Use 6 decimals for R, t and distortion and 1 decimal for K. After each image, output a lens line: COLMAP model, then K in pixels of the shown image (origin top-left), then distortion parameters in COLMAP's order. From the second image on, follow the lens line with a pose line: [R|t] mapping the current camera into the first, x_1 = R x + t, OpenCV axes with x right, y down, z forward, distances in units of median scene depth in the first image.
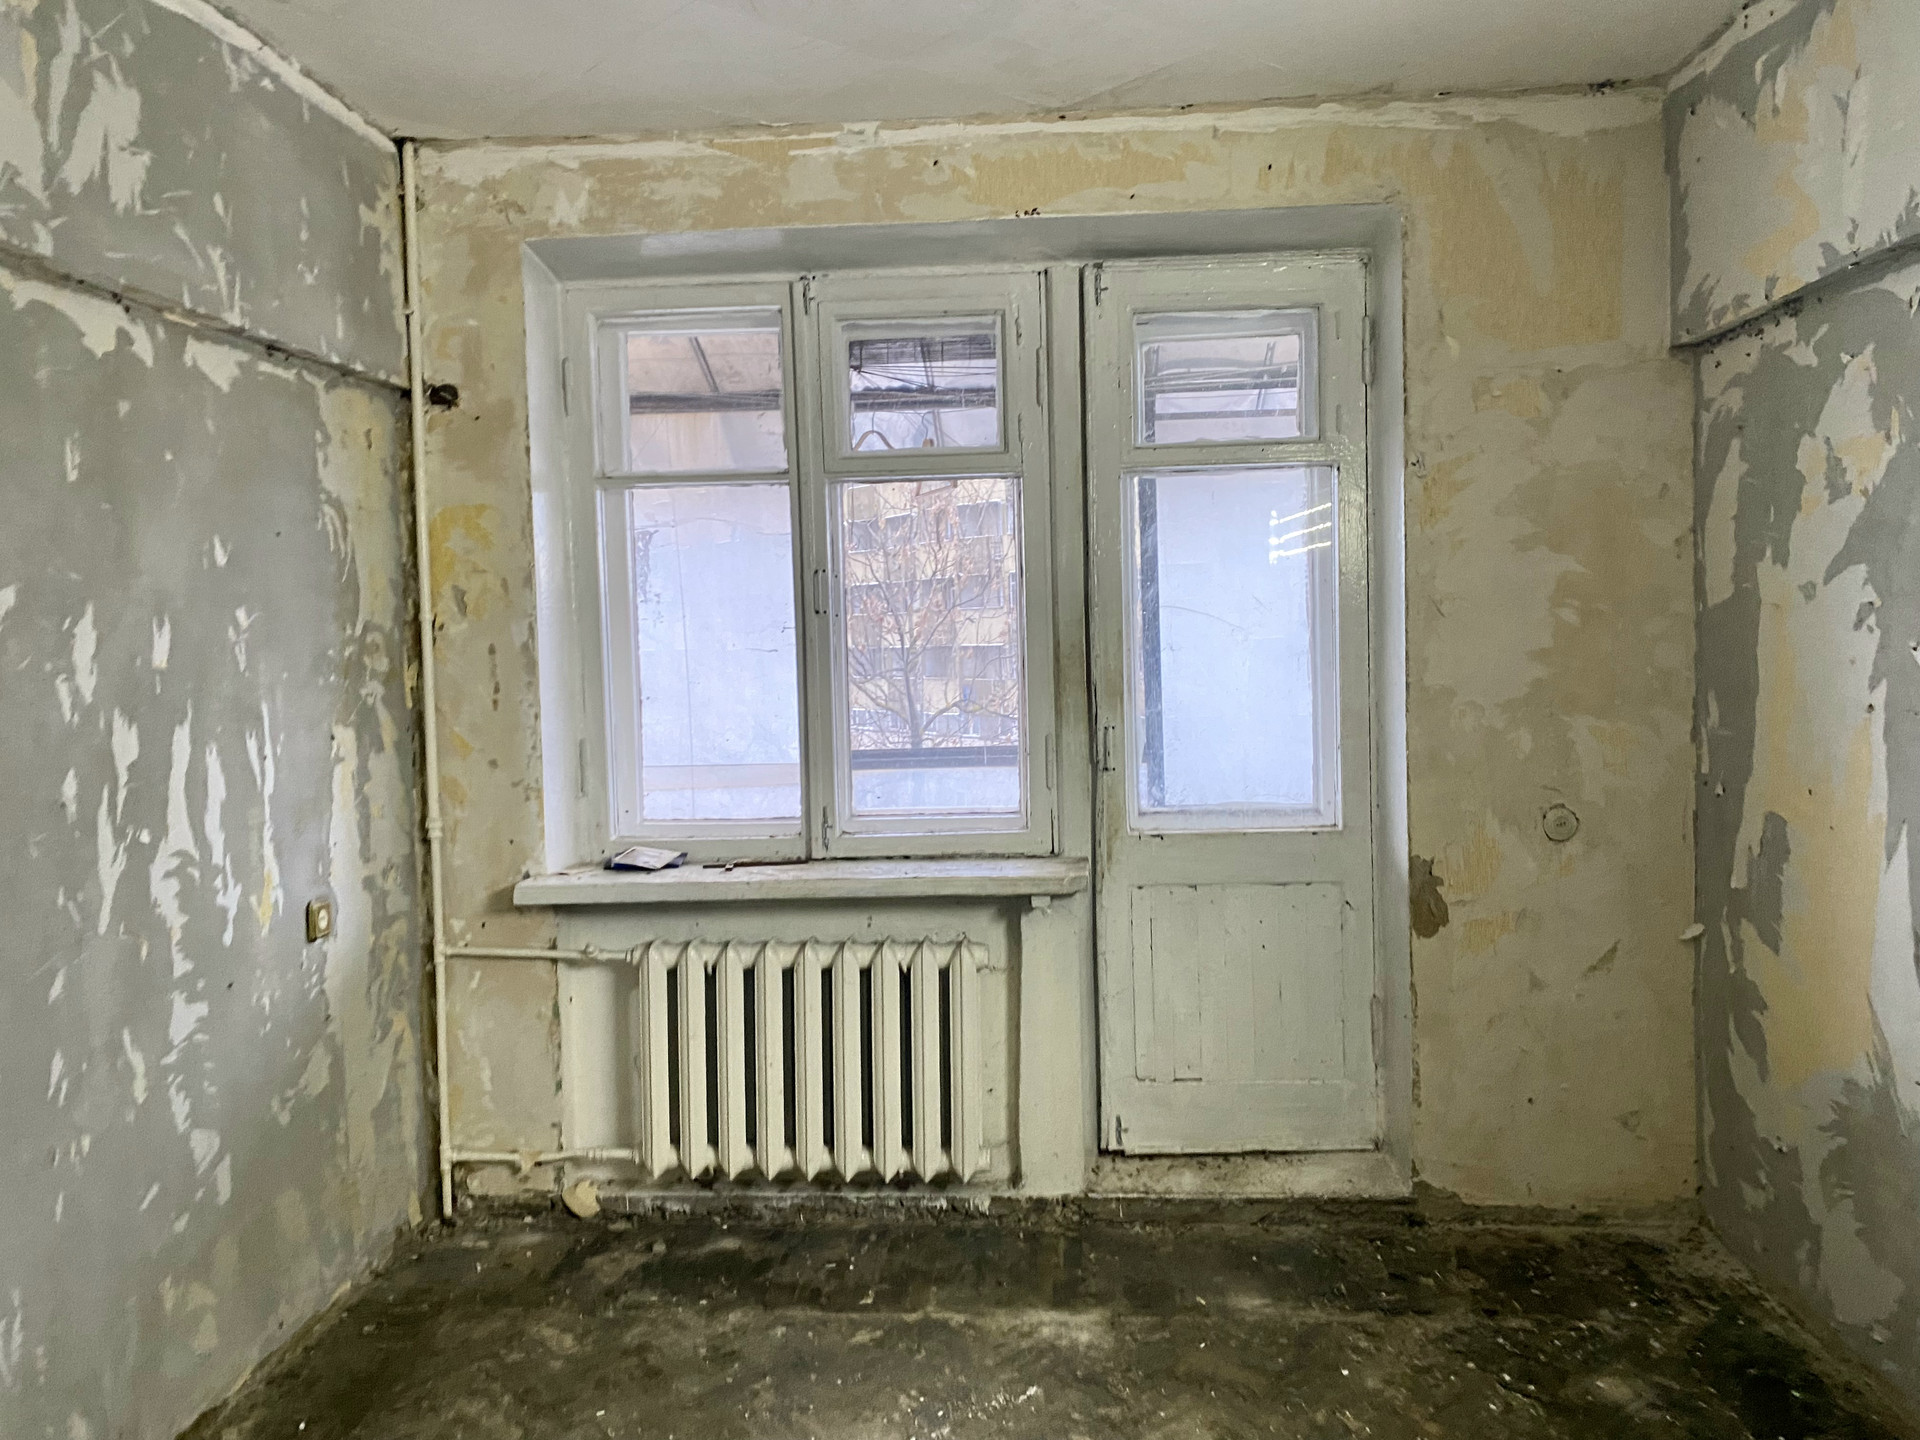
lens RADIAL K [[1487.2, 0, 947.7], [0, 1487.2, 712.1], [0, 0, 1]] dist [0.048317, -0.050604]
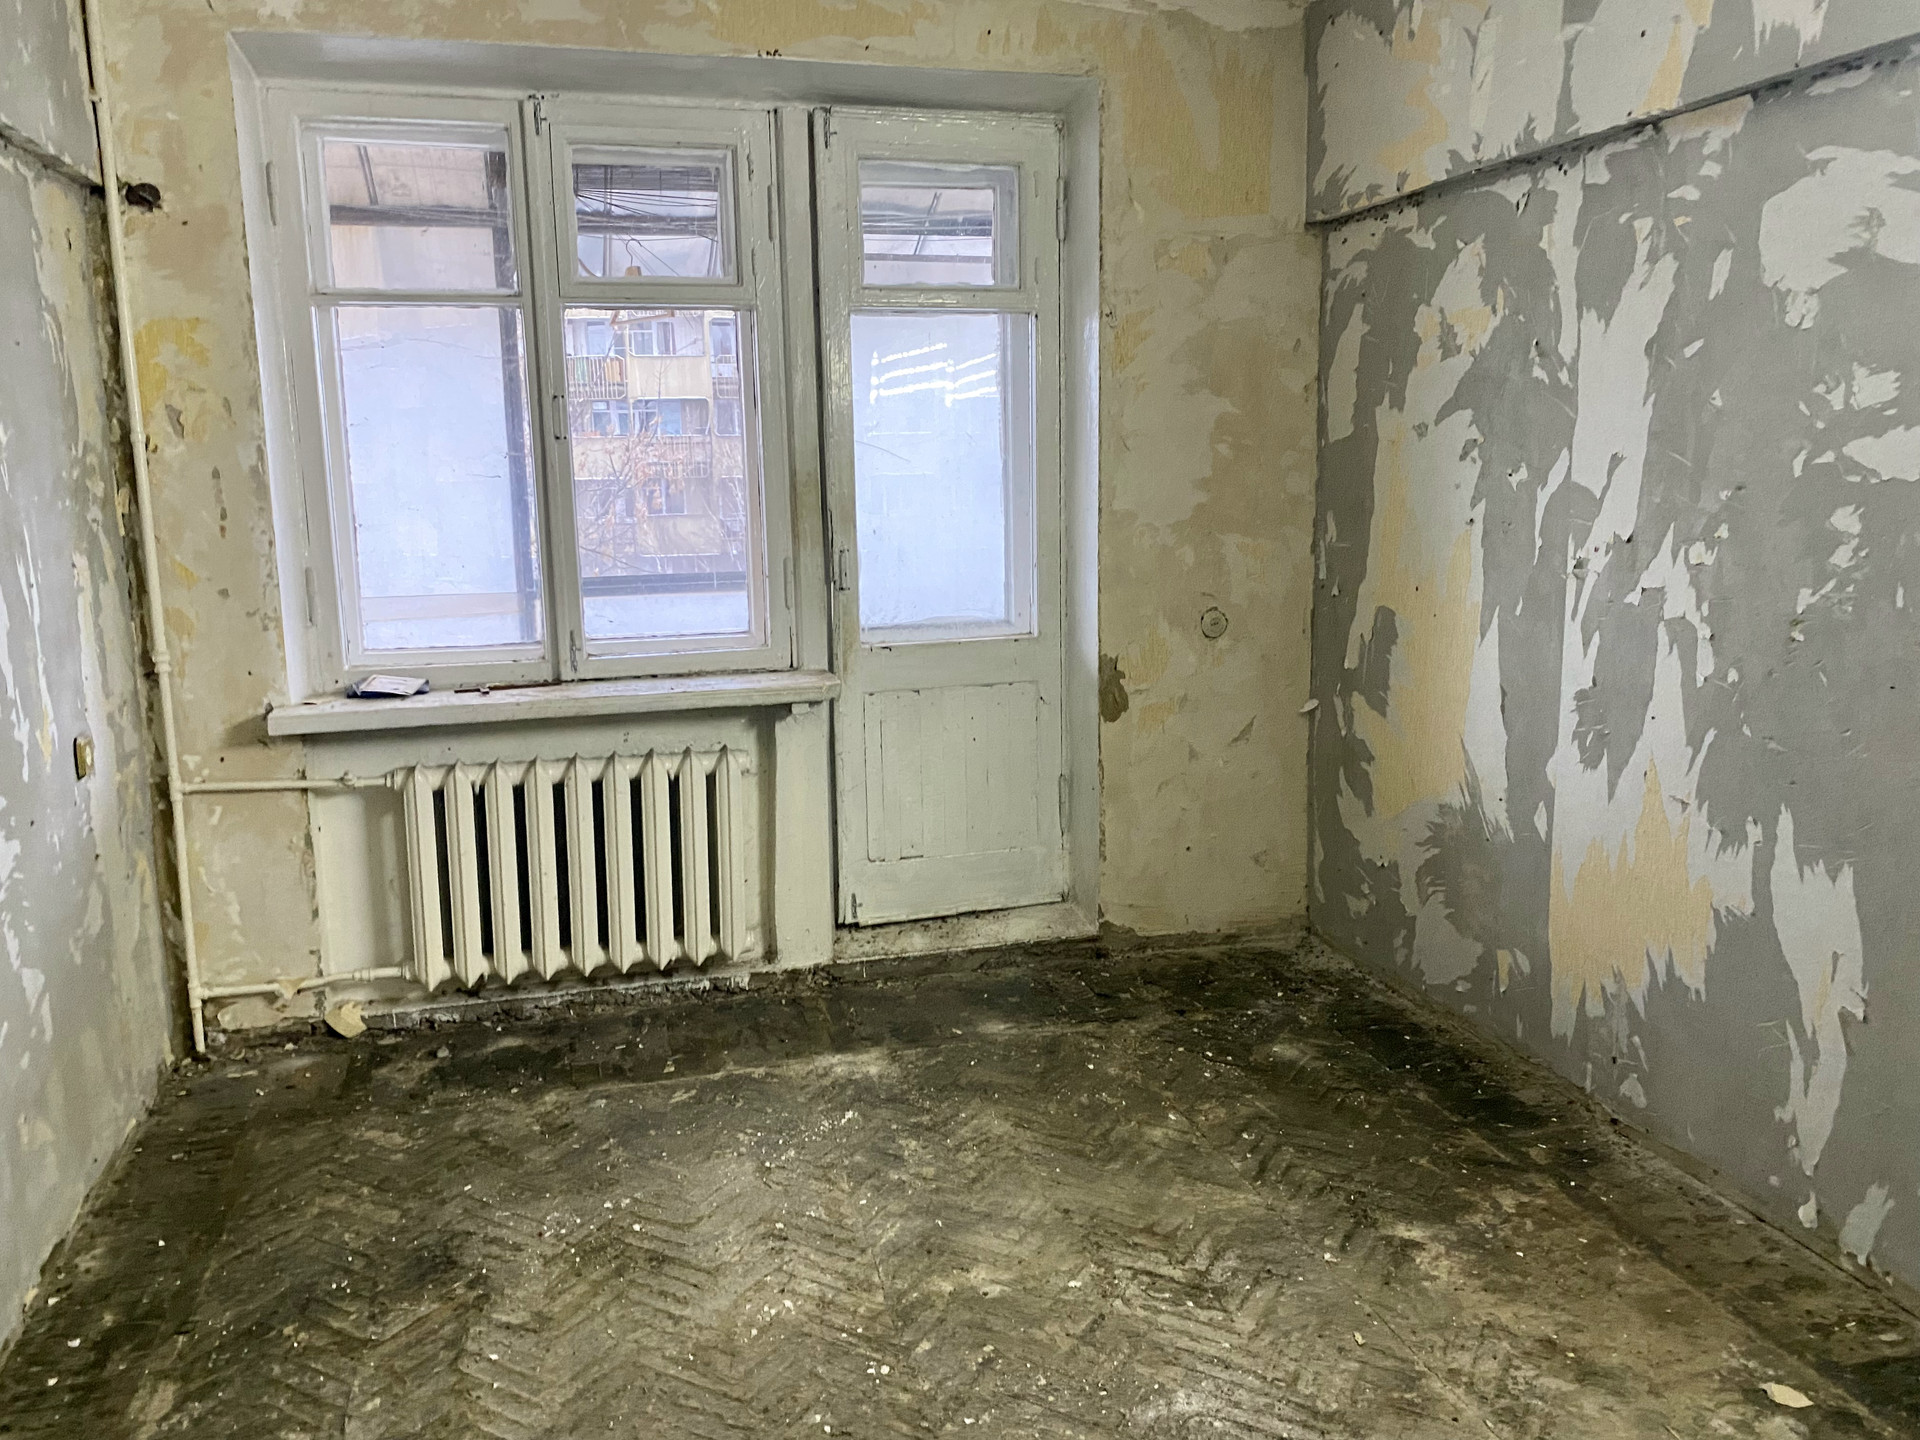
lens RADIAL K [[1574.7, 0, 814.5], [0, 1574.7, 727.1], [0, 0, 1]] dist [0.114788, -0.194218]
pose [[0.945641, -0.045660, 0.321990, -0.300310], [0.011309, 0.994113, 0.107759, 0.014827], [-0.325015, -0.098260, 0.940591, -0.109011]]
